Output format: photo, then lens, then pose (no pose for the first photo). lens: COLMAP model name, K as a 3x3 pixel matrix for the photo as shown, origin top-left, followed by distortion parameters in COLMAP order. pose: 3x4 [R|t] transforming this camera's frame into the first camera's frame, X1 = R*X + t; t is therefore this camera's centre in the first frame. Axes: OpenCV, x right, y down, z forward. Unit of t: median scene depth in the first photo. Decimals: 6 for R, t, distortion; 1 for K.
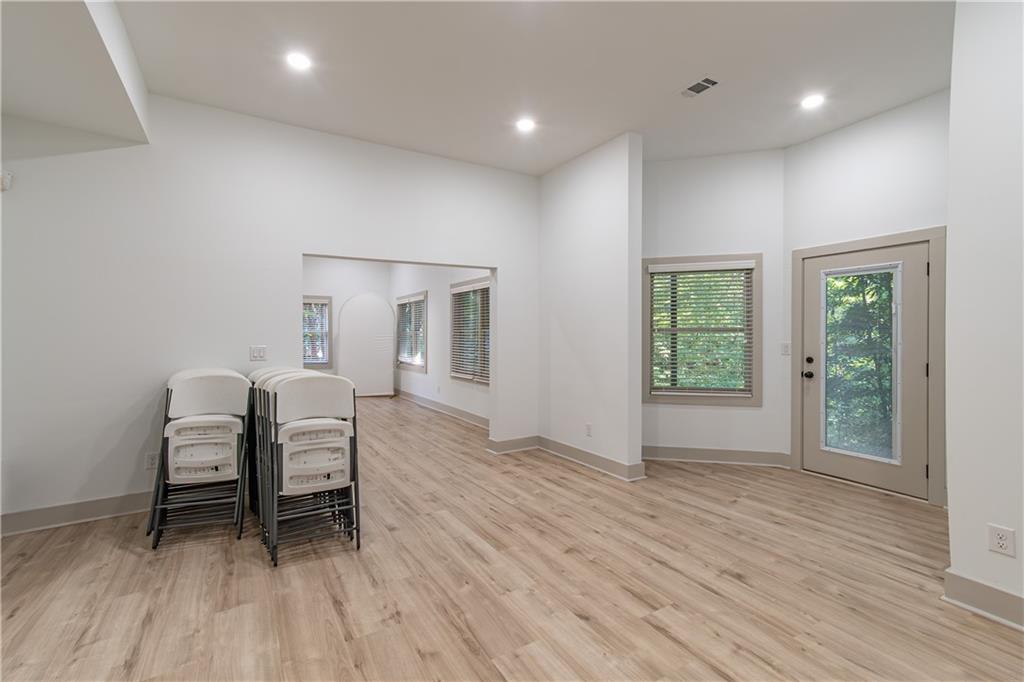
lens RADIAL K [[459.7, 0, 507.5], [0, 459.7, 335.6], [0, 0, 1]] dist [-0.000547, 0.018295]
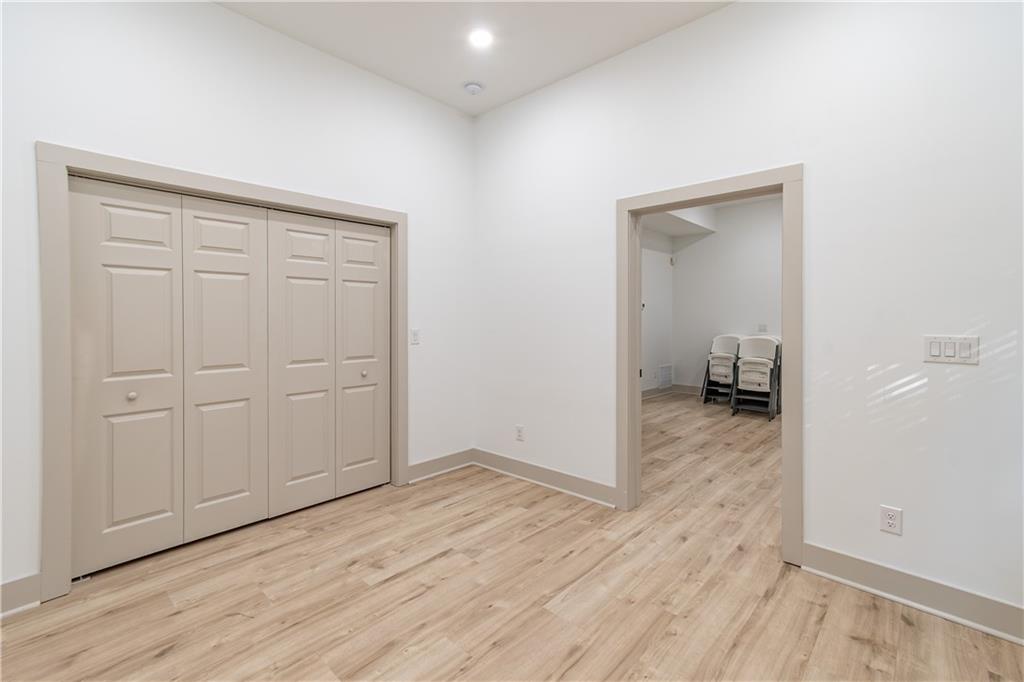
lens RADIAL K [[460.5, 0, 510.9], [0, 460.5, 325.3], [0, 0, 1]] dist [0.000442, 0.018577]
pose [[0.279914, 0.016676, -0.959880, 1.208091], [0.002335, 0.999834, 0.018051, -0.009217], [0.960022, -0.007294, 0.279829, -0.631877]]
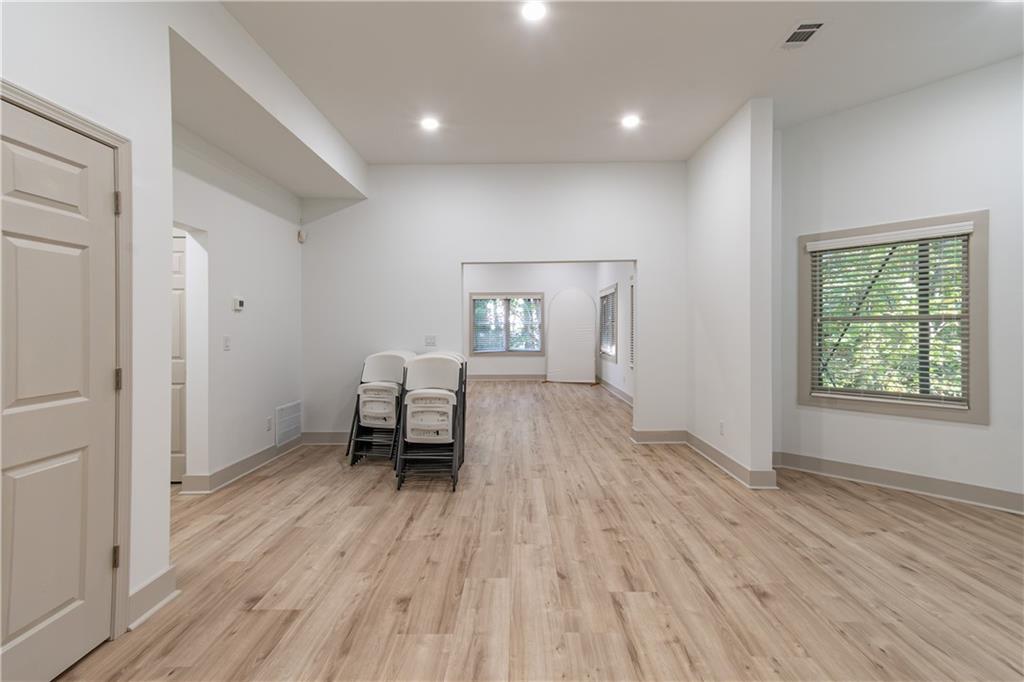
lens RADIAL K [[460.5, 0, 510.9], [0, 460.5, 325.3], [0, 0, 1]] dist [0.000442, 0.018577]
pose [[0.849880, -0.004453, -0.526958, 0.447833], [0.002281, 0.999986, -0.004771, 0.002113], [0.526972, 0.002853, 0.849878, -0.017309]]
